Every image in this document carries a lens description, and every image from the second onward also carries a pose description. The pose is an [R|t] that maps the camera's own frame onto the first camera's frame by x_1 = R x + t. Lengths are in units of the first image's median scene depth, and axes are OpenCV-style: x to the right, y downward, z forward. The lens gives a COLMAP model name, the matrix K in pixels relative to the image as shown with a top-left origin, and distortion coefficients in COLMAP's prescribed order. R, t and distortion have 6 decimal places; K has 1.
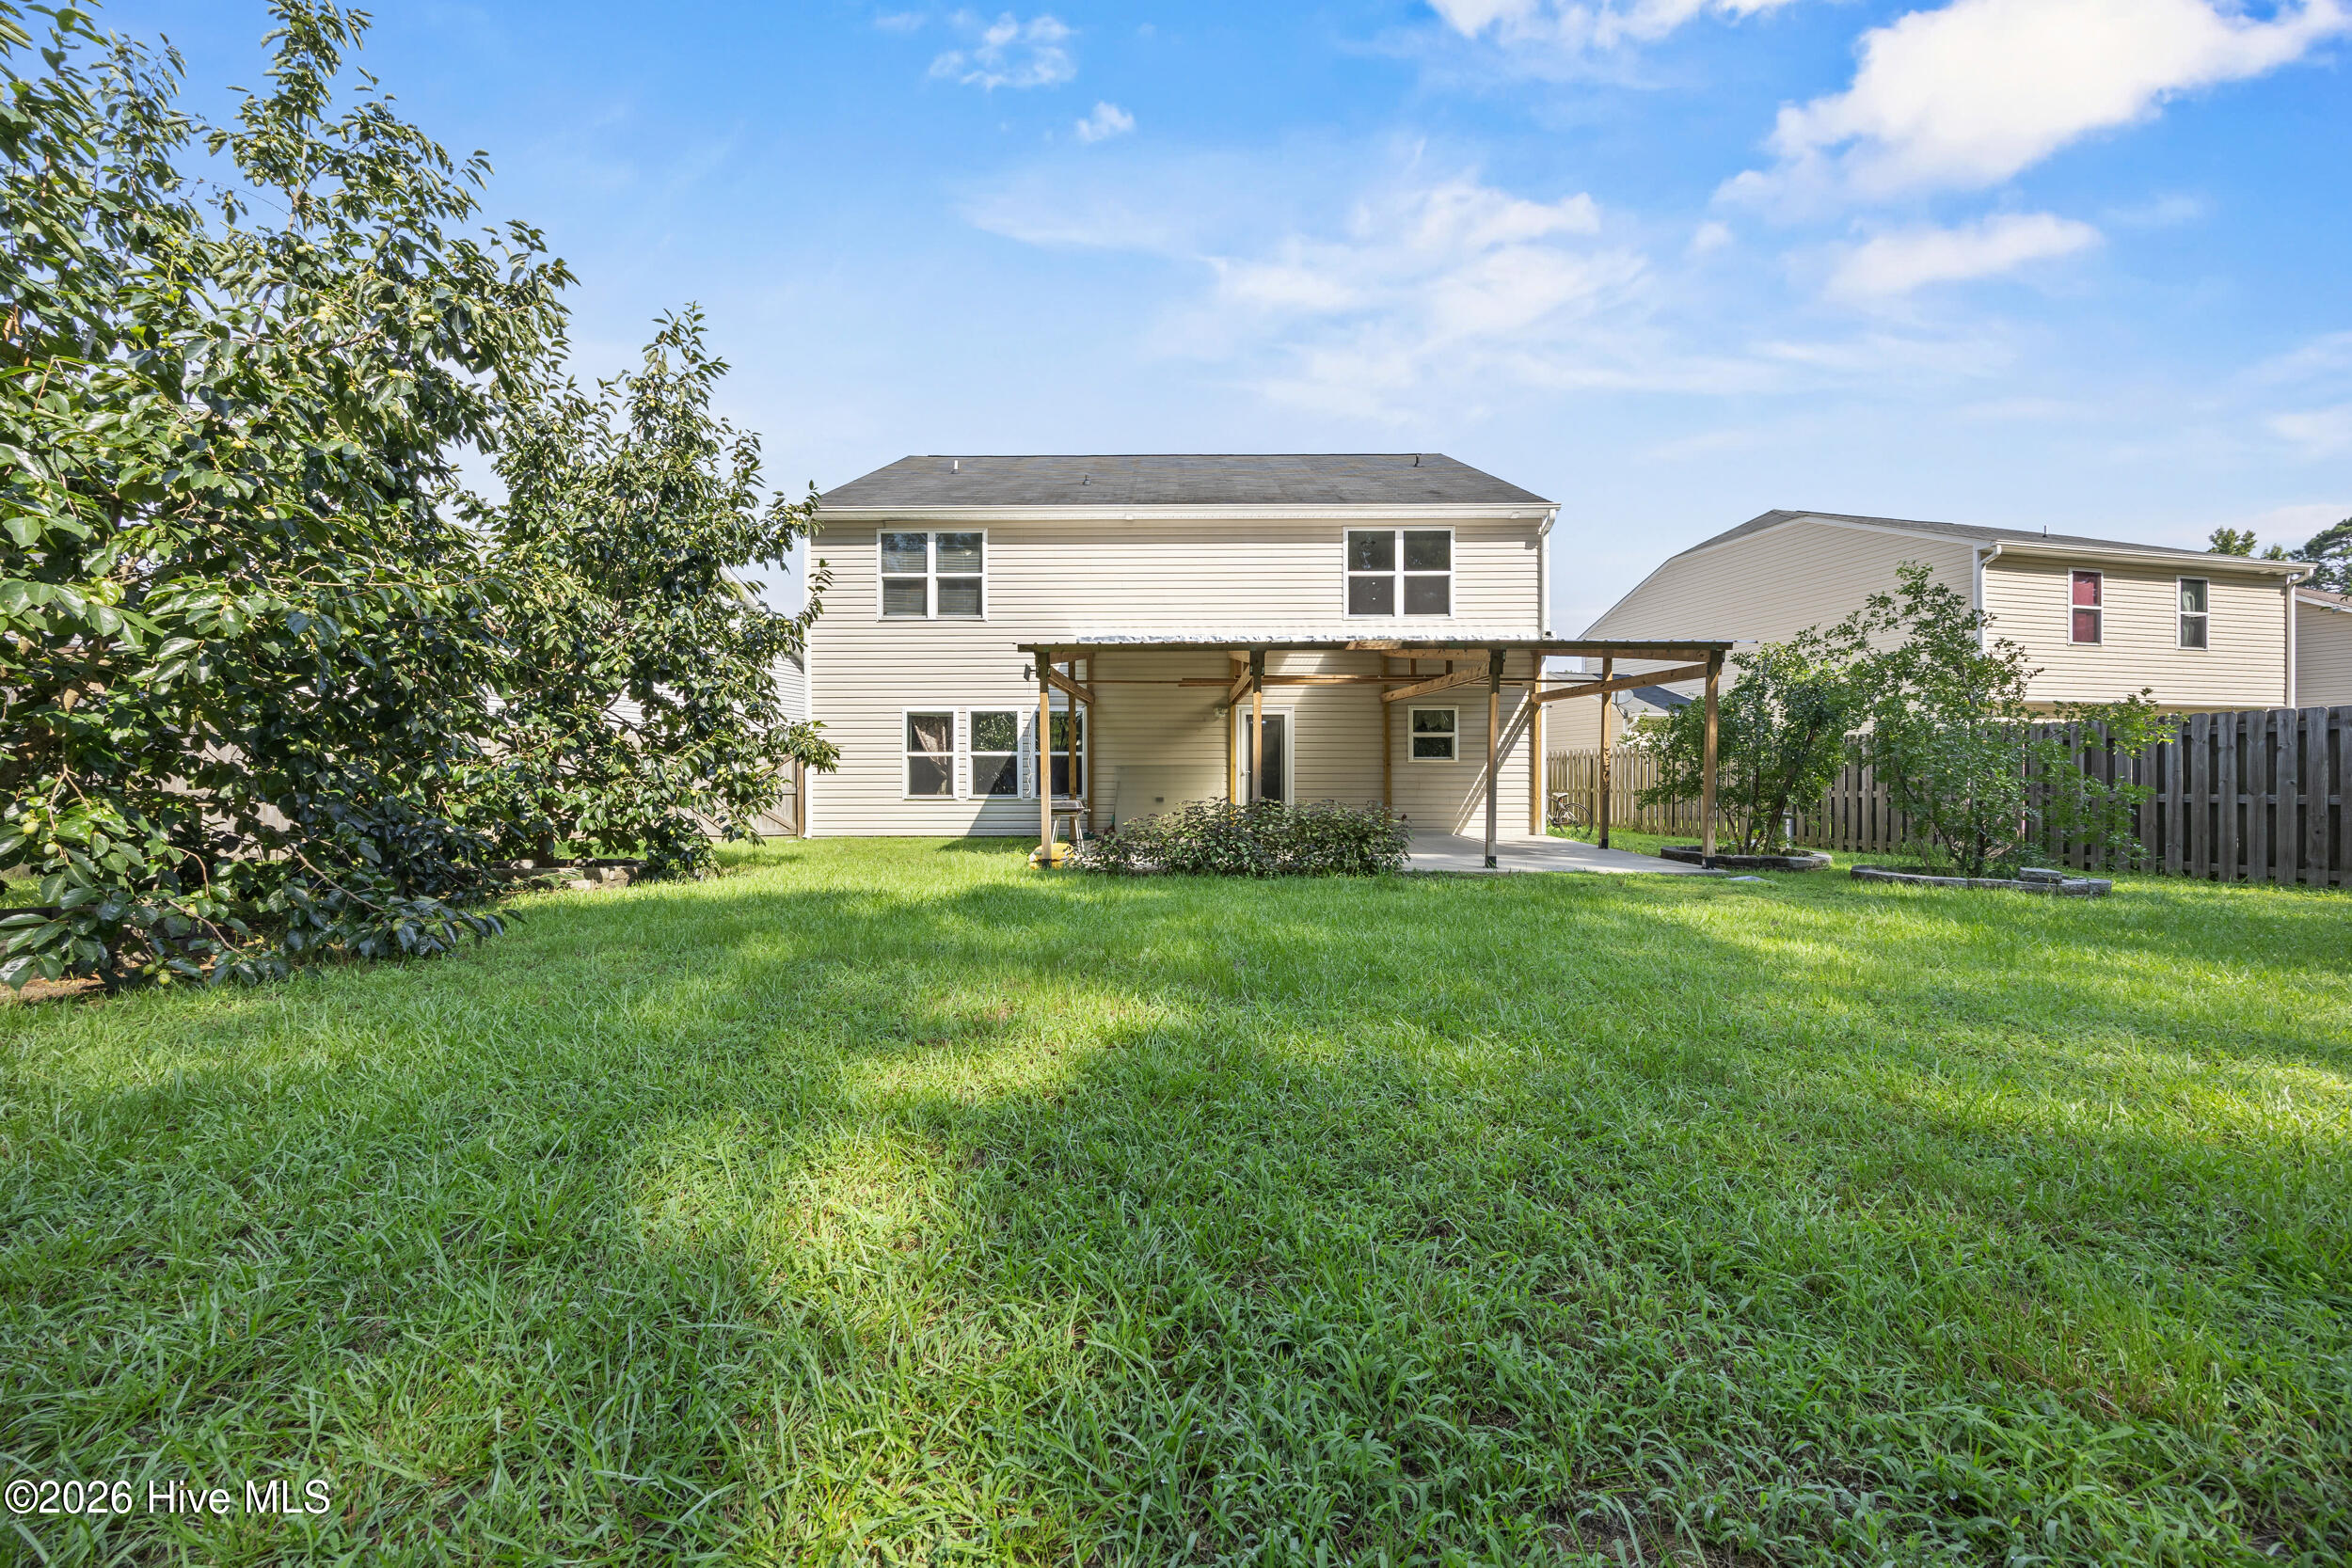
lens RADIAL K [[895.5, 0, 1169.5], [0, 895.5, 780.4], [0, 0, 1]] dist [0.007013, 0.000107]
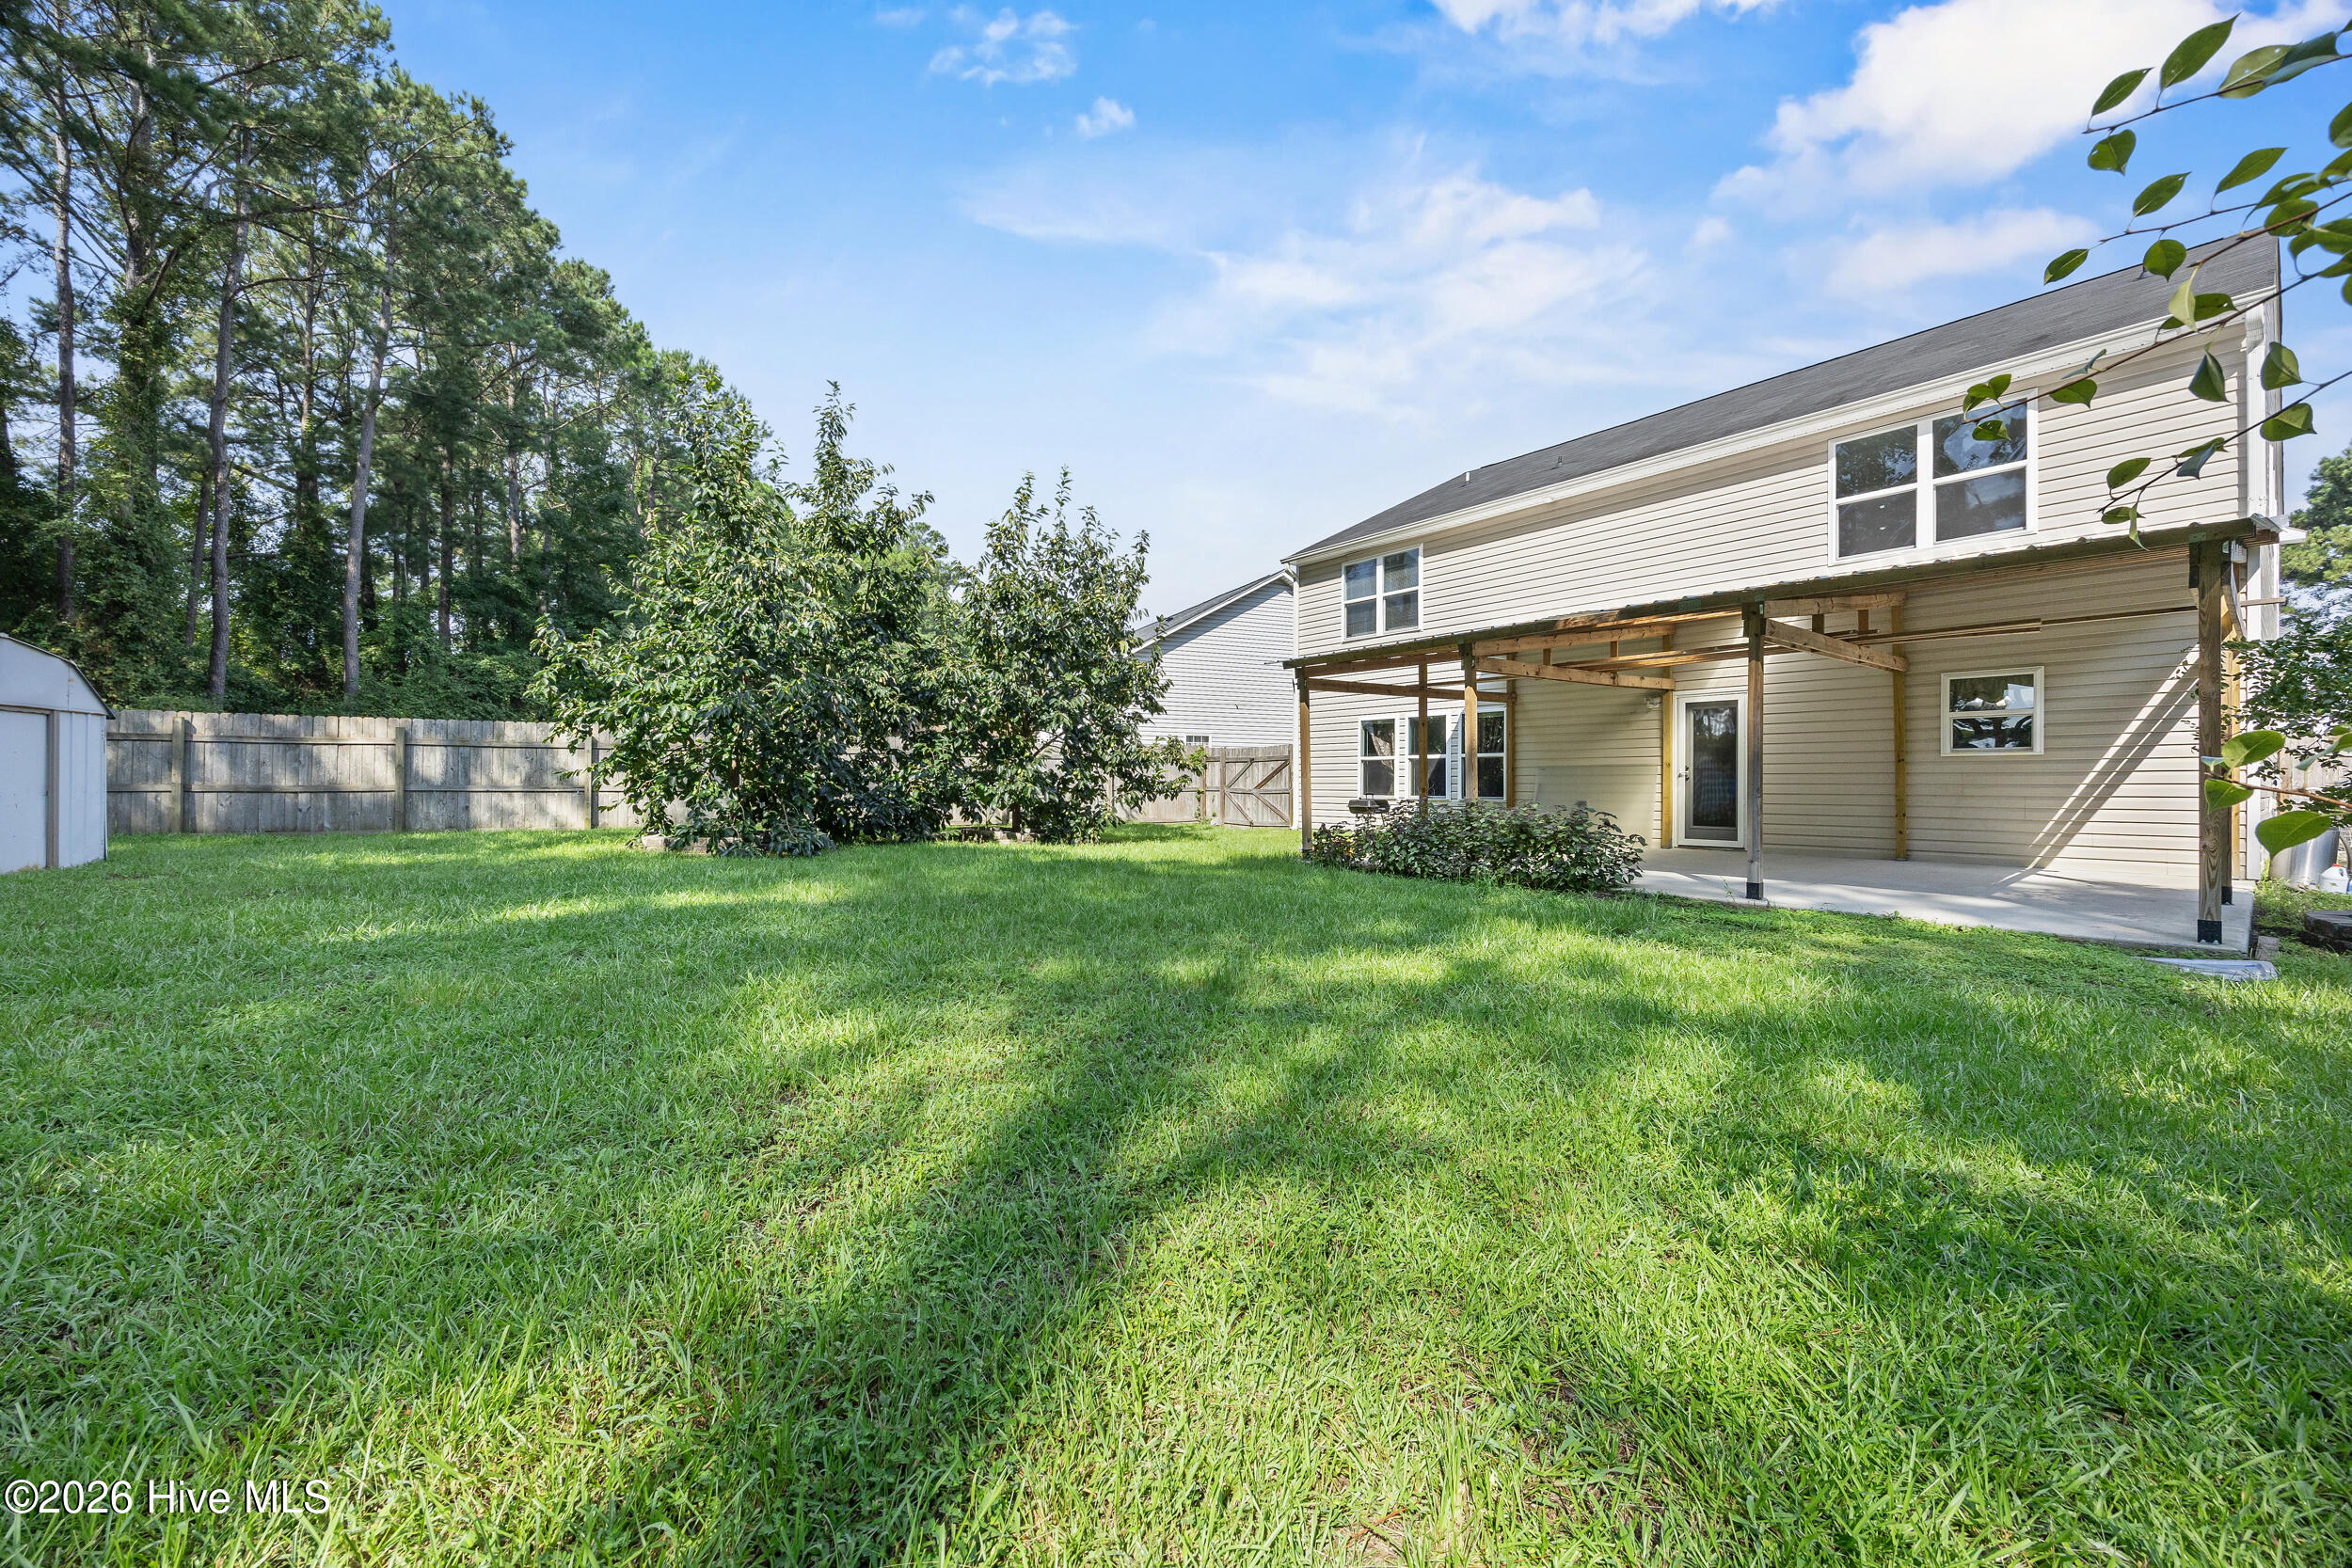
lens RADIAL K [[895.5, 0, 1169.5], [0, 895.5, 780.4], [0, 0, 1]] dist [0.007013, 0.000107]
pose [[0.622888, 0.000689, -0.782311, 0.436909], [-0.006893, 0.999966, -0.004607, 0.005110], [0.782281, 0.008262, 0.622871, 0.112294]]
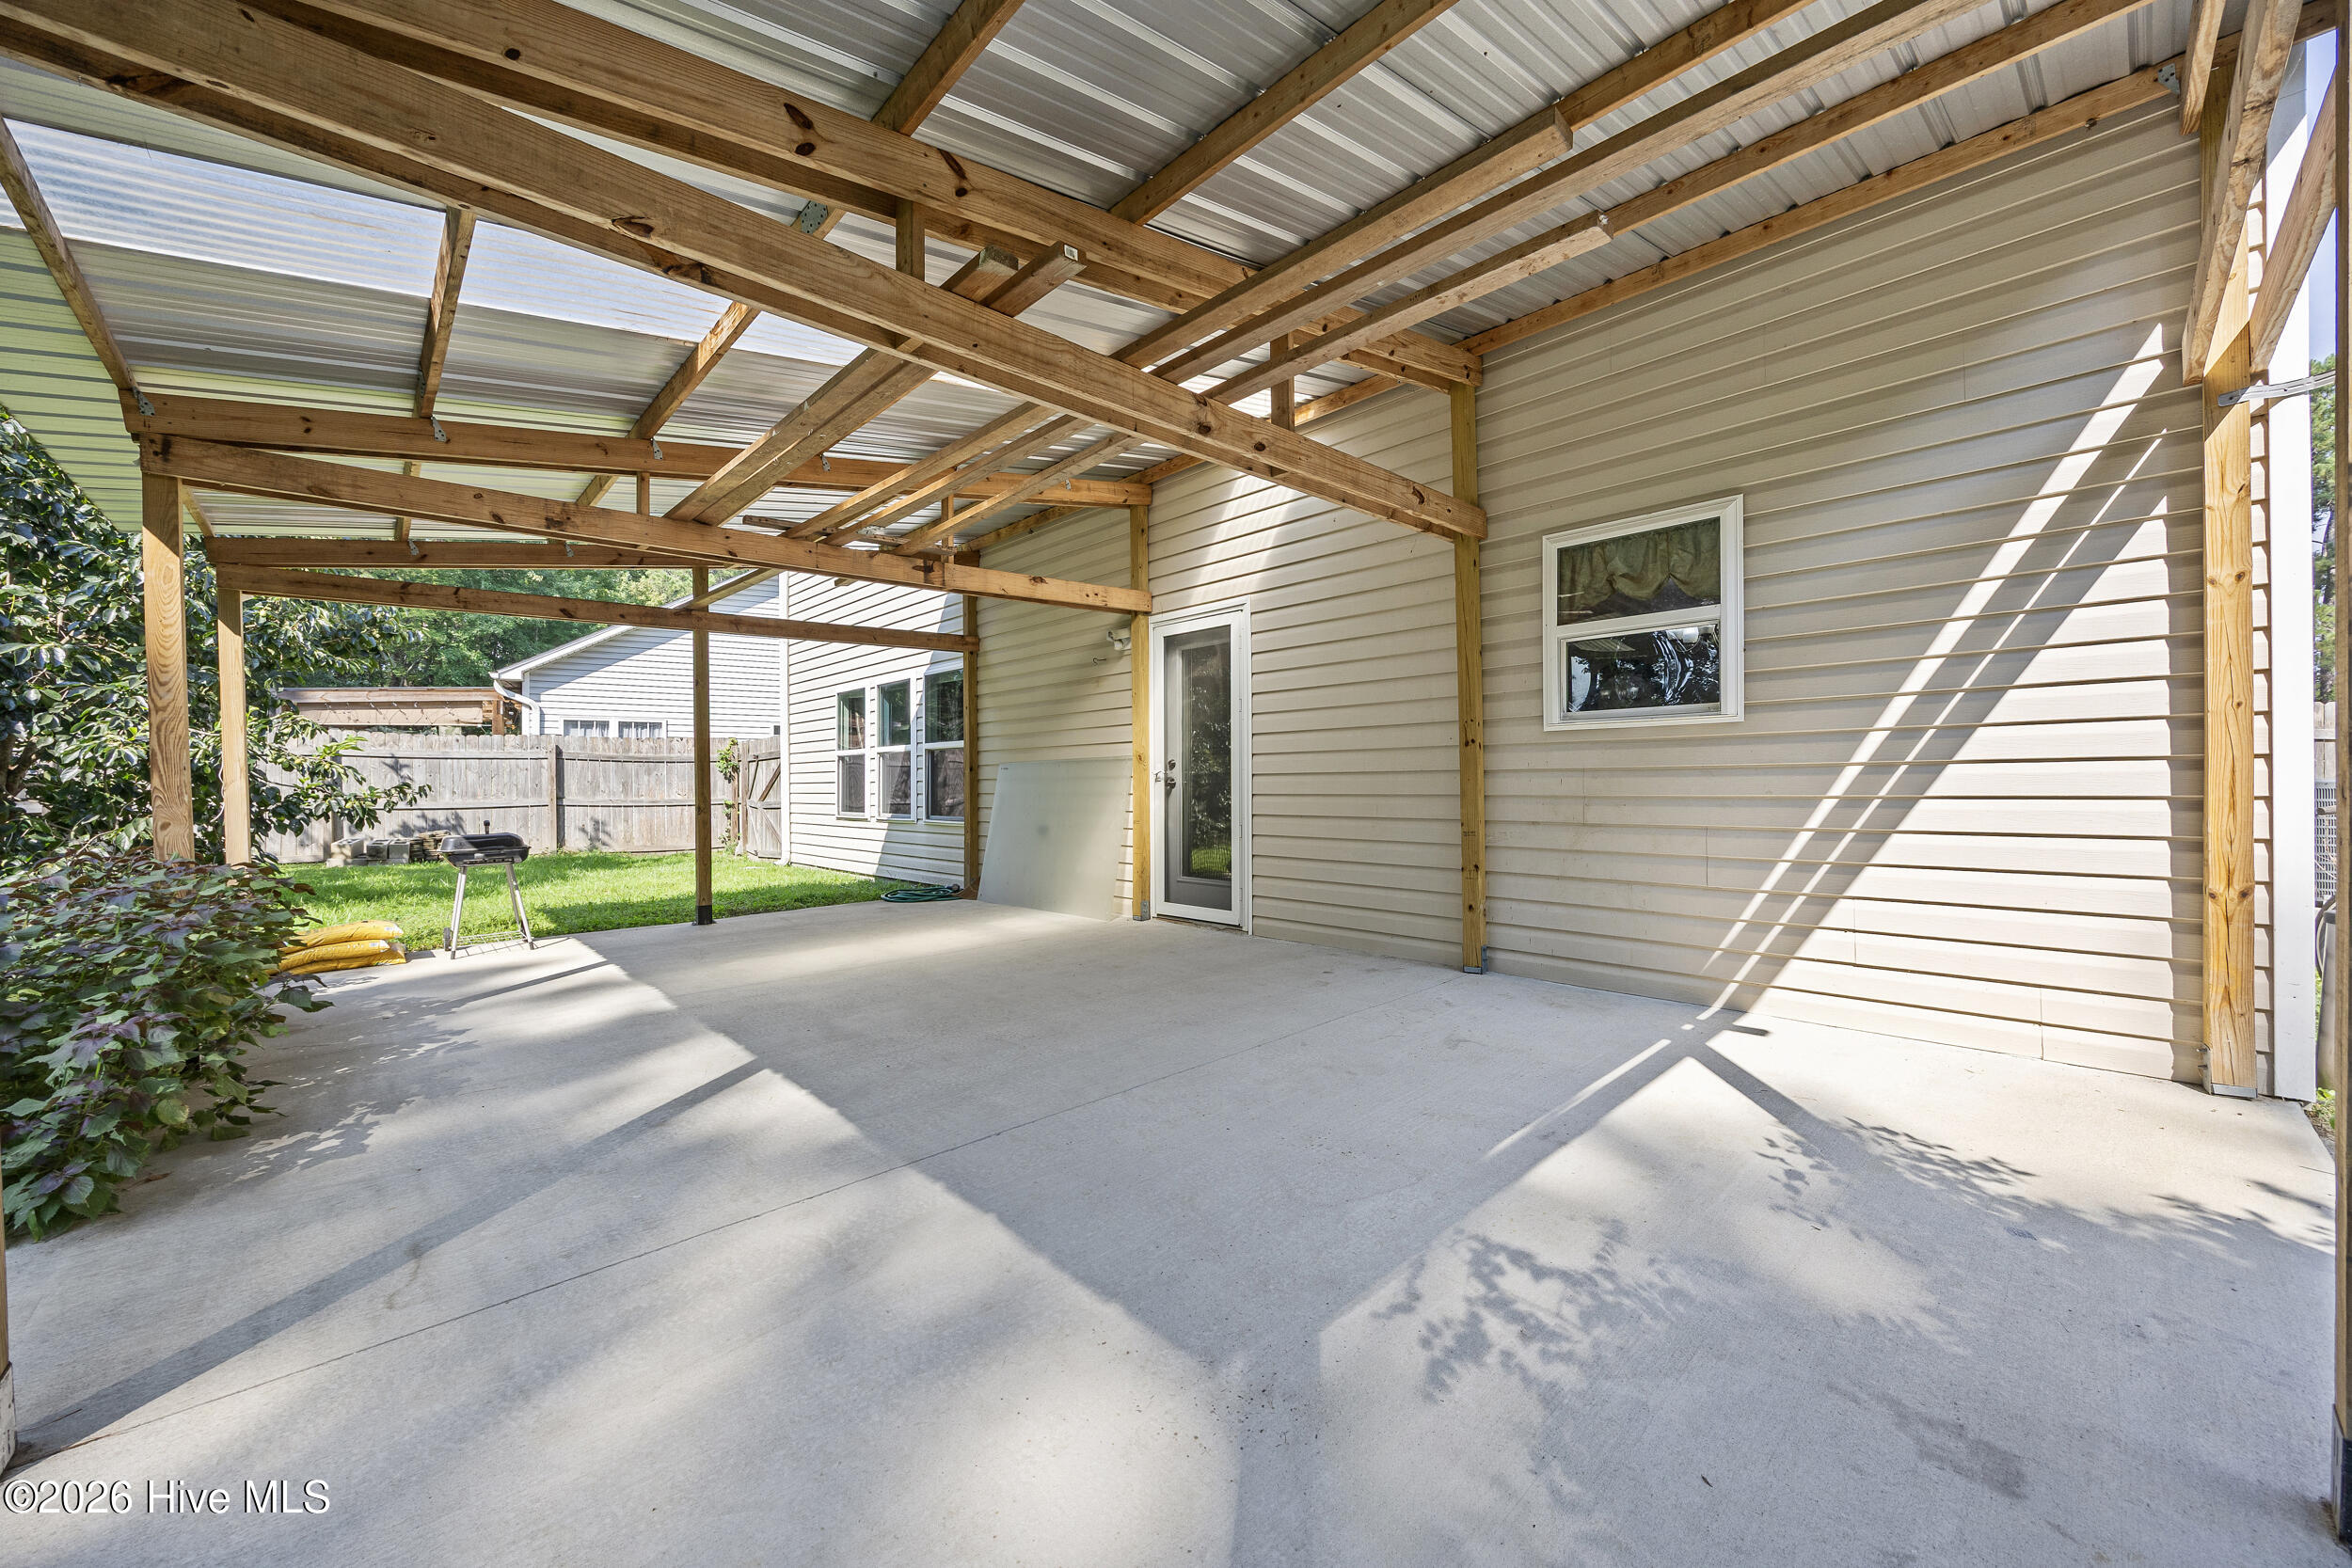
lens RADIAL K [[888.8, 0, 1164.1], [0, 888.8, 785.4], [0, 0, 1]] dist [0.001206, 0.000292]
pose [[0.696460, -0.002186, -0.717593, 0.387559], [0.009396, 0.999937, 0.006072, -0.005725], [0.717534, -0.010972, 0.696437, 0.711199]]
